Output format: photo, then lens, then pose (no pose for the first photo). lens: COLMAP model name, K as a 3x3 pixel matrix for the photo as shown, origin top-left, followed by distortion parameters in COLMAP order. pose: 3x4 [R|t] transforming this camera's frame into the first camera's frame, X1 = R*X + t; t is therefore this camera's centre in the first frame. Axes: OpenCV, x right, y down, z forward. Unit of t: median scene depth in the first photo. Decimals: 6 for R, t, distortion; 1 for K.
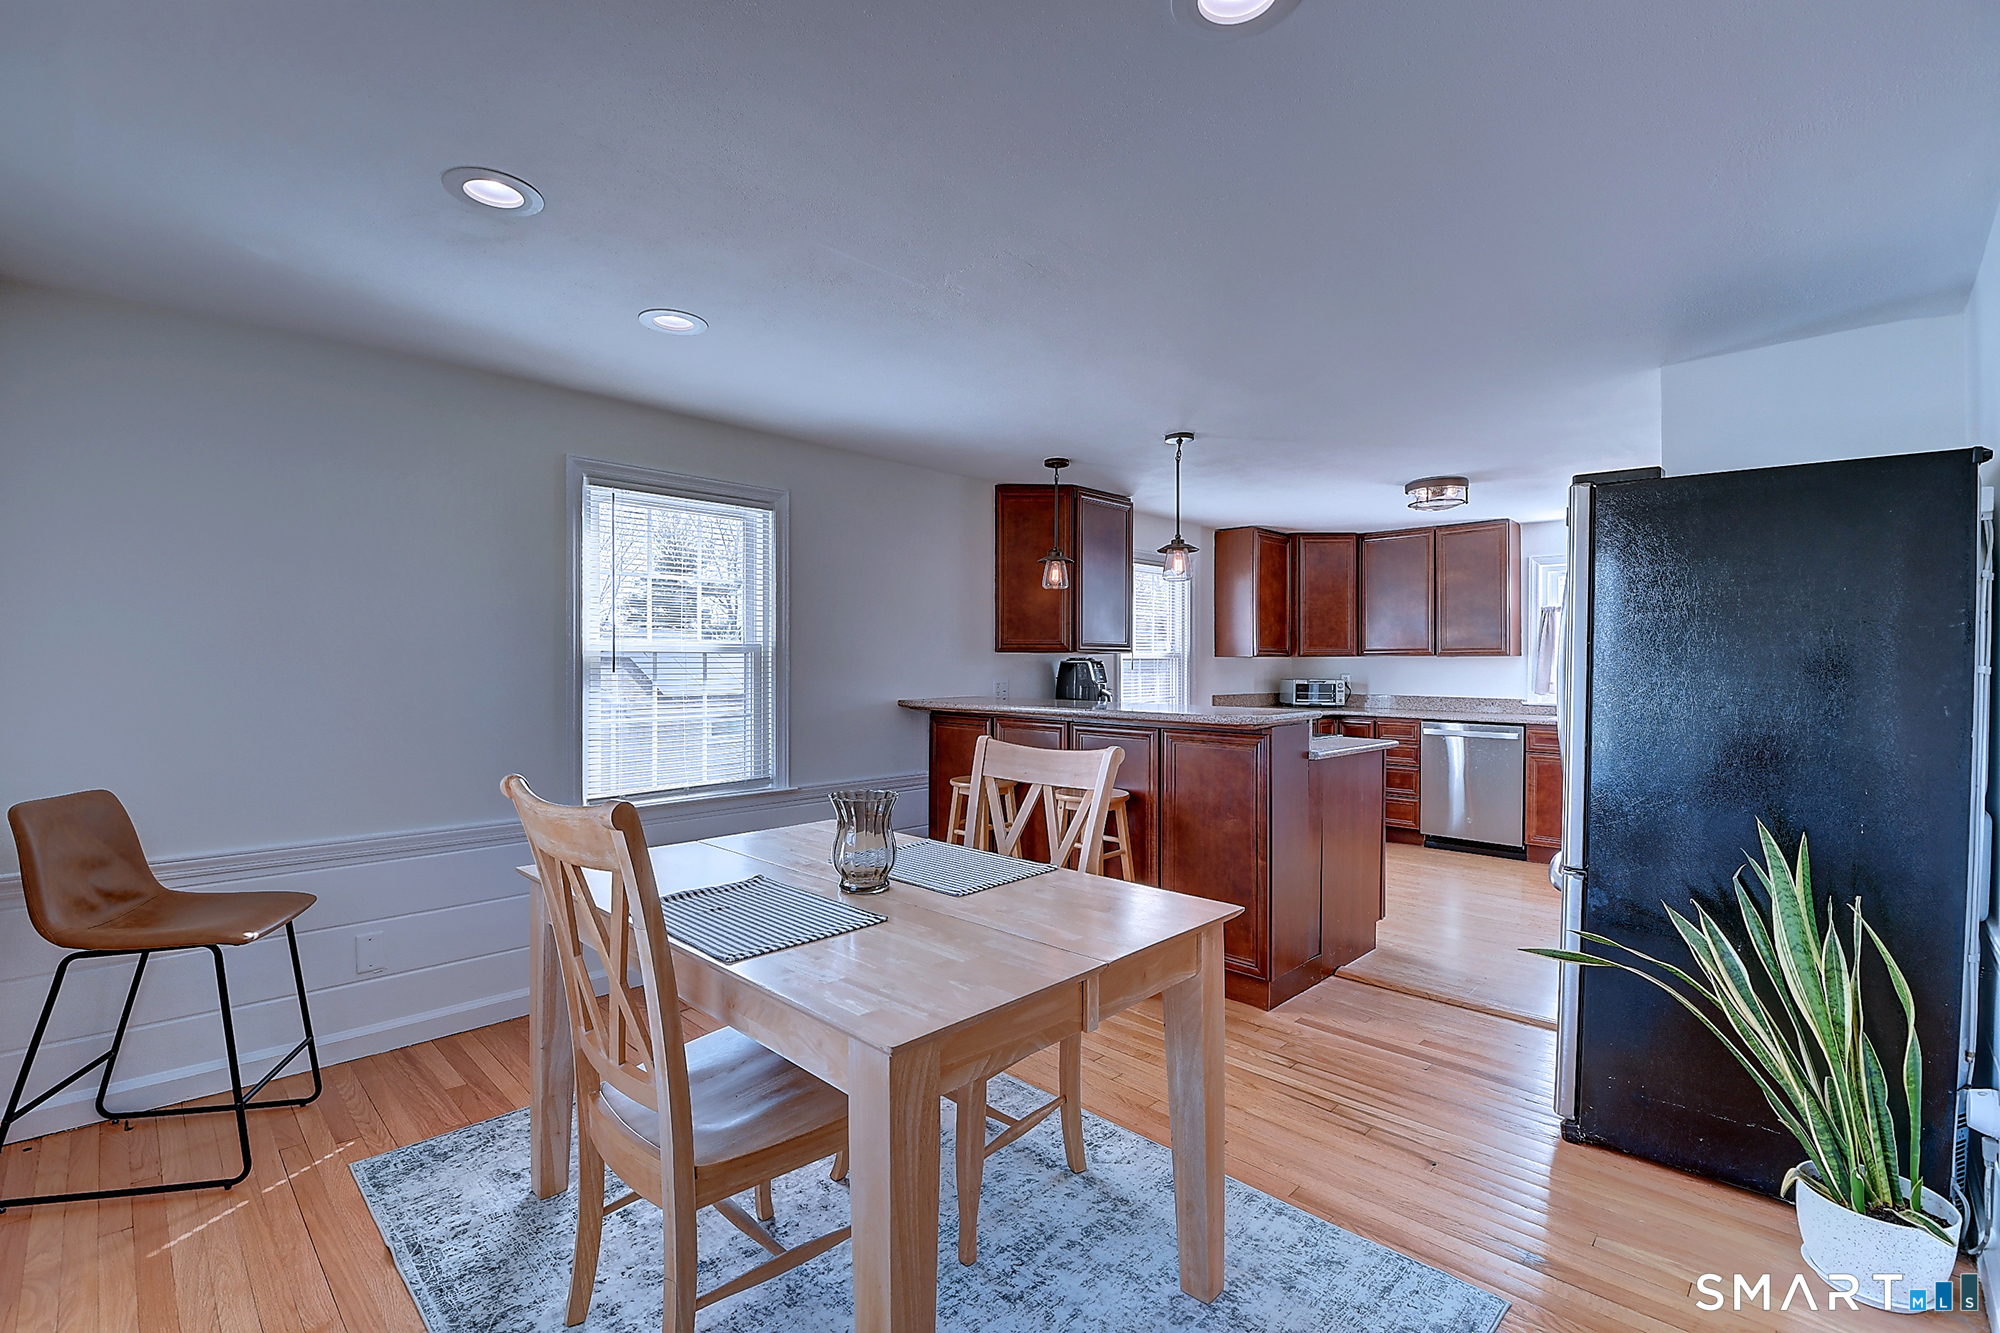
lens RADIAL K [[929.8, 0, 976.9], [0, 929.8, 668.3], [0, 0, 1]] dist [0.016766, -0.033403]
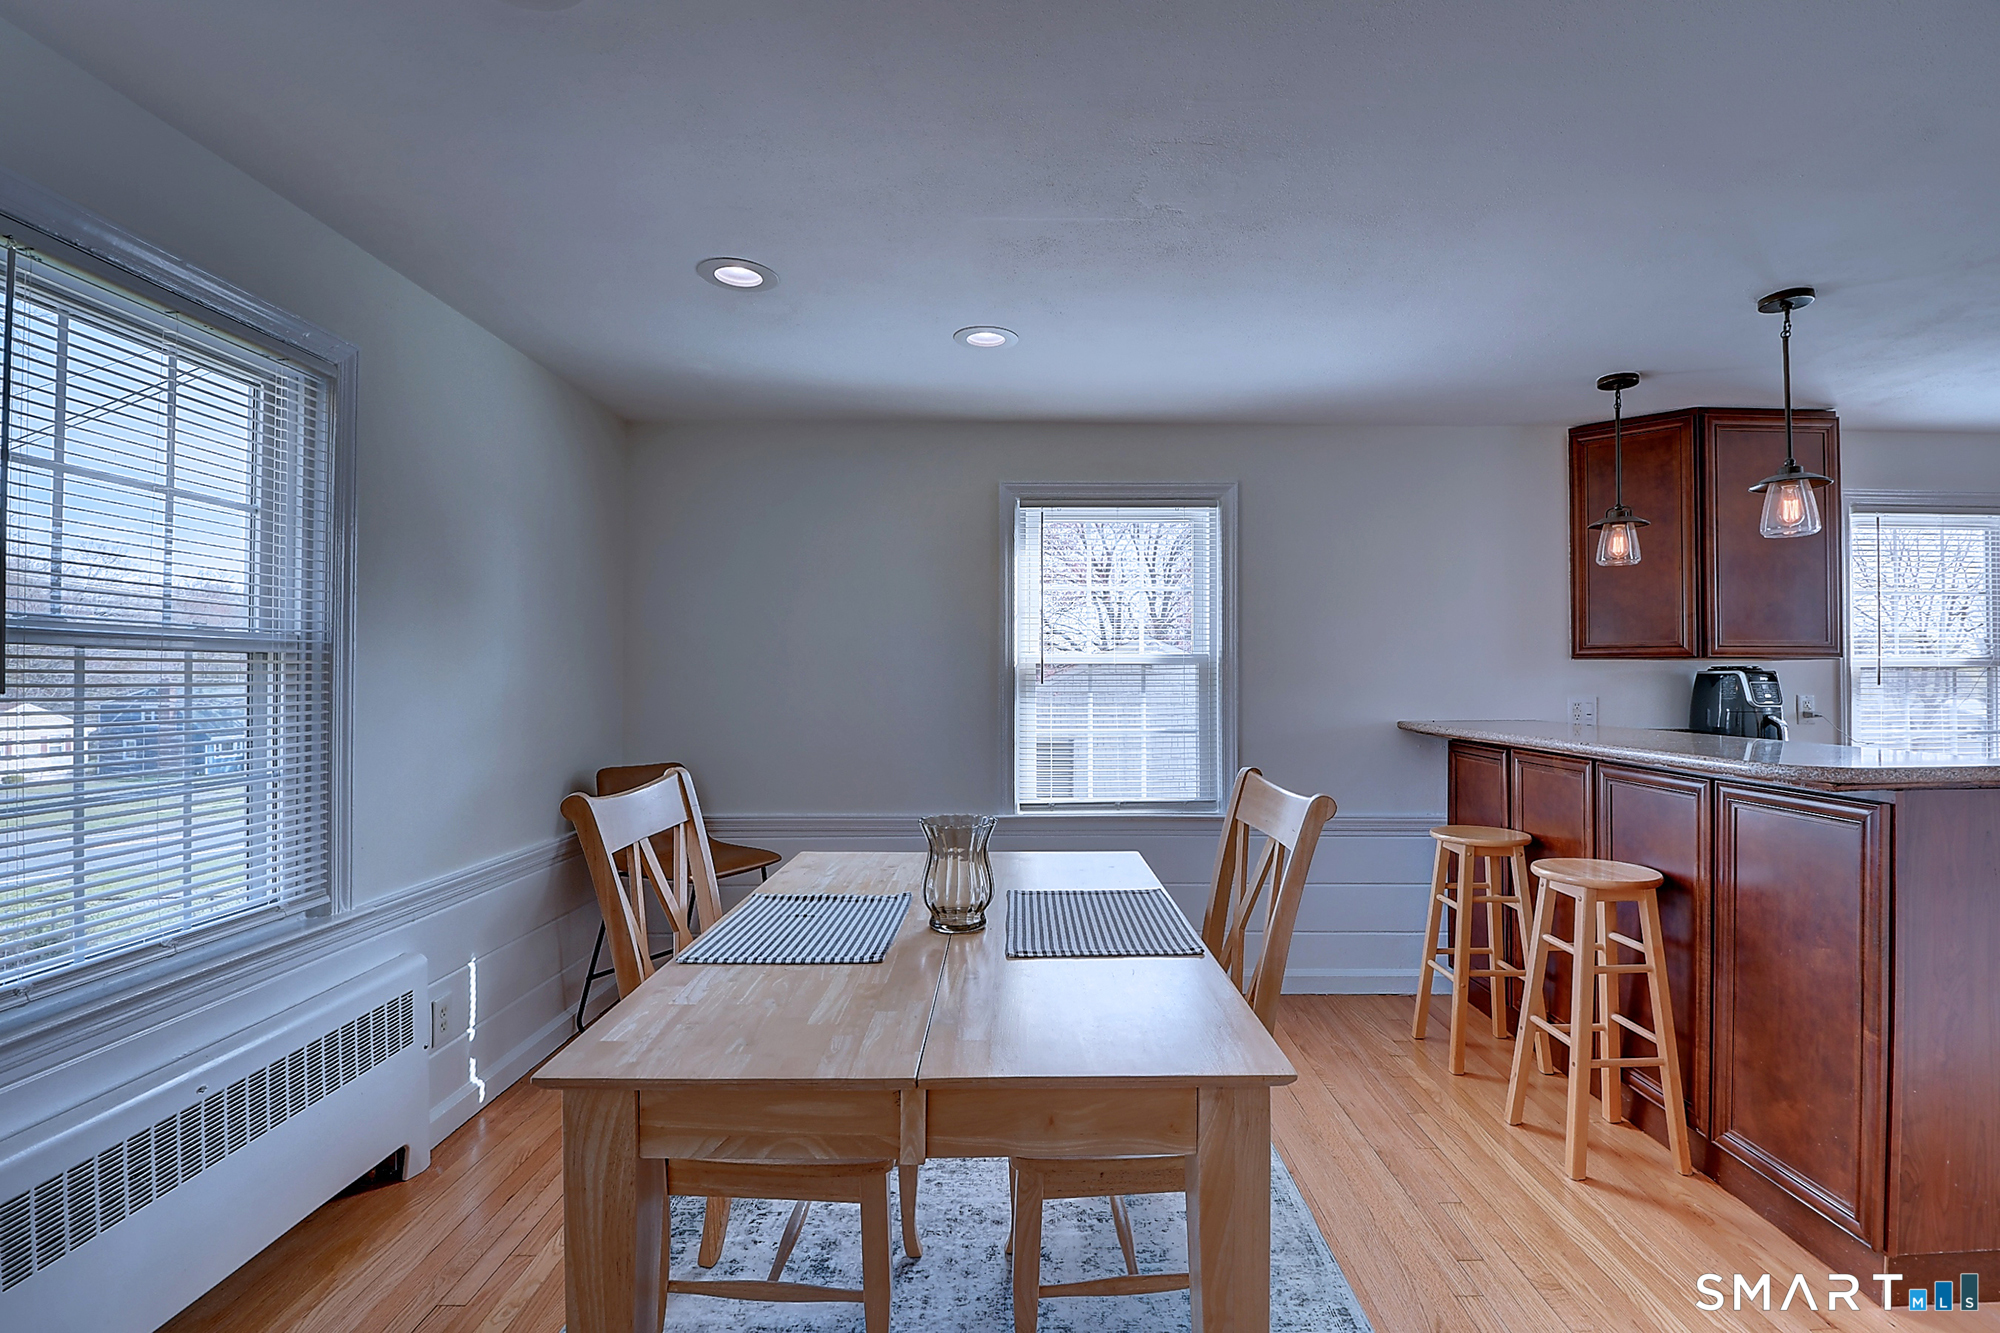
lens RADIAL K [[929.8, 0, 976.9], [0, 929.8, 668.3], [0, 0, 1]] dist [0.016766, -0.033403]
pose [[0.689474, -0.008141, -0.724265, 0.301935], [-0.003438, 0.999889, -0.014513, 0.002068], [0.724302, 0.012496, 0.689369, 0.224928]]
